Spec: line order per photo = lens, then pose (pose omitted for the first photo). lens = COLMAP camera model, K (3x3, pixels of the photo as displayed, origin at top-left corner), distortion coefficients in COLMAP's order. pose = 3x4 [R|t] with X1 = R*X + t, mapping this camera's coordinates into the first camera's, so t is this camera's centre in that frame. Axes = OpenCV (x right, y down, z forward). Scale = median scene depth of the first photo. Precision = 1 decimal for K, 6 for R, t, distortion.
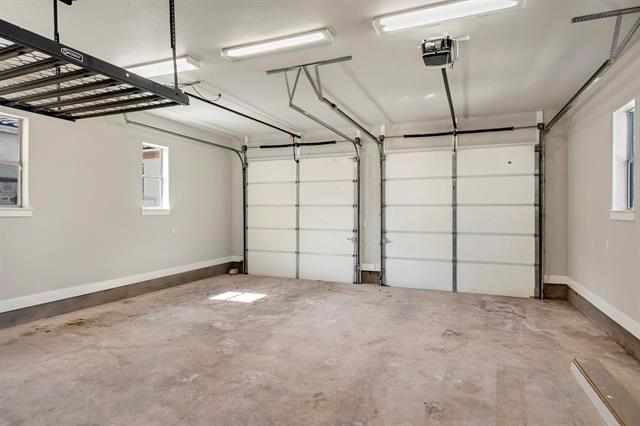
lens RADIAL K [[357.0, 0, 319.9], [0, 357.0, 203.1], [0, 0, 1]] dist [0.002625, 0.000404]
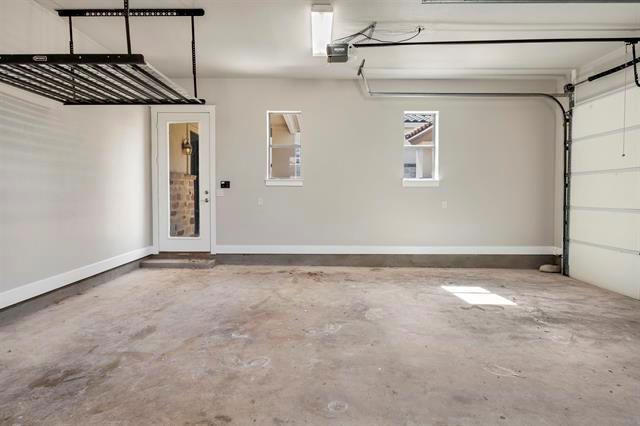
lens RADIAL K [[357.0, 0, 319.9], [0, 357.0, 203.1], [0, 0, 1]] dist [0.002625, 0.000404]
pose [[0.373814, 0.023985, -0.927194, 0.303482], [0.014300, 0.999398, 0.031618, 0.041714], [0.927394, -0.025078, 0.373246, 0.398580]]
